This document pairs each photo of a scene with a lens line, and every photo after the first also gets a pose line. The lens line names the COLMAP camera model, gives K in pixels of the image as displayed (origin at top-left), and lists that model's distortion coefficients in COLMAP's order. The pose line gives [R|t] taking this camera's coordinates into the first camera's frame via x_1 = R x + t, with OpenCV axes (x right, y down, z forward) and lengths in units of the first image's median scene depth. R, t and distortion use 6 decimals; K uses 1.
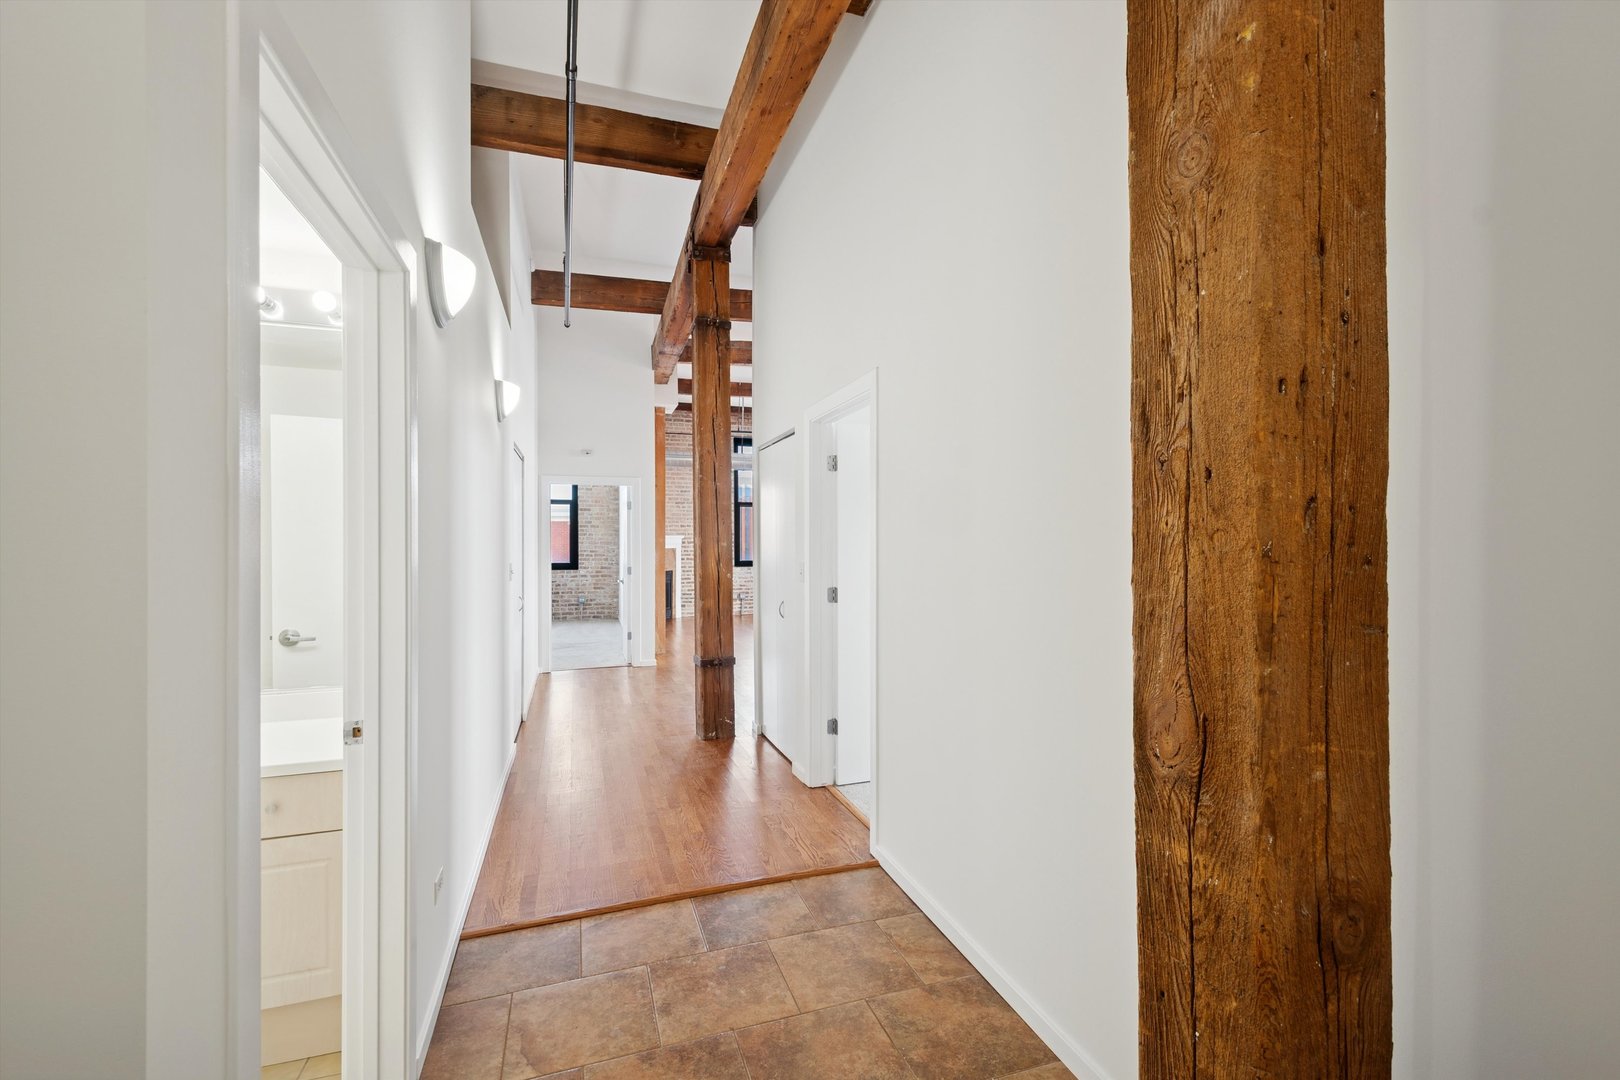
lens RADIAL K [[713.1, 0, 814.9], [0, 713.1, 540.3], [0, 0, 1]] dist [0.015785, -0.005955]
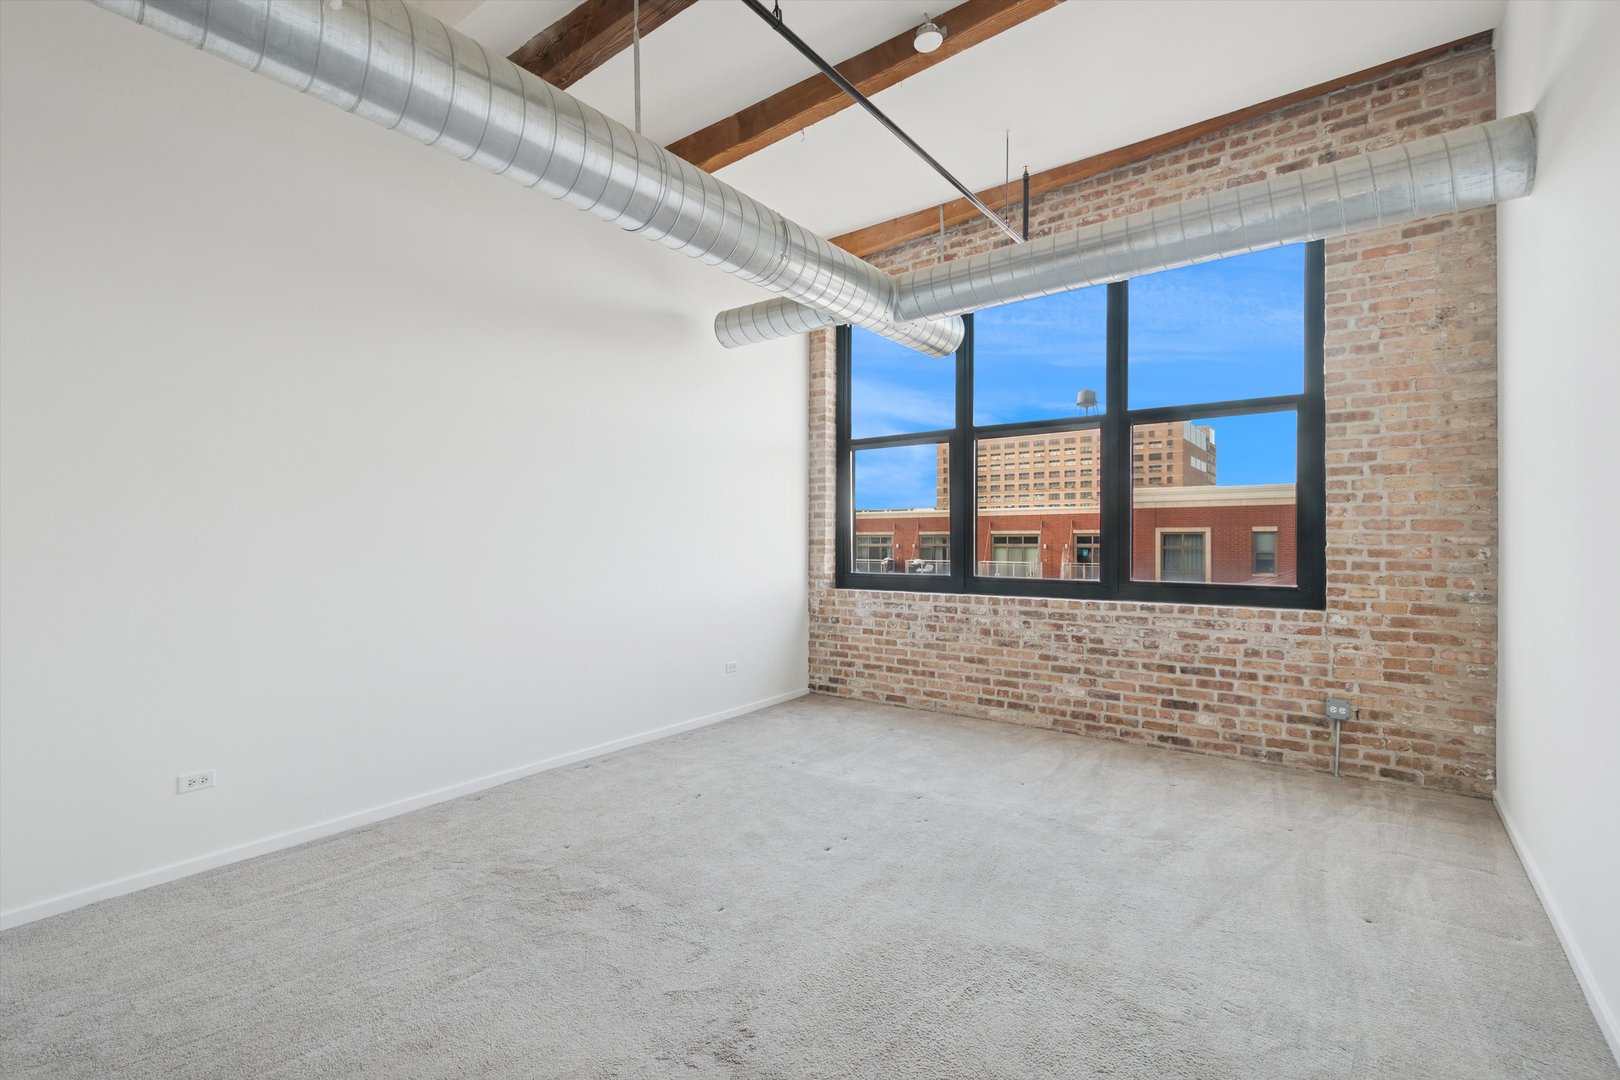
lens RADIAL K [[713.1, 0, 818.2], [0, 713.1, 542.6], [0, 0, 1]] dist [0.015785, -0.005955]
pose [[0.576691, 0.002713, -0.816958, -0.200068], [0.001968, 0.999987, 0.004710, 0.009199], [0.816960, -0.004324, 0.576678, 0.630782]]
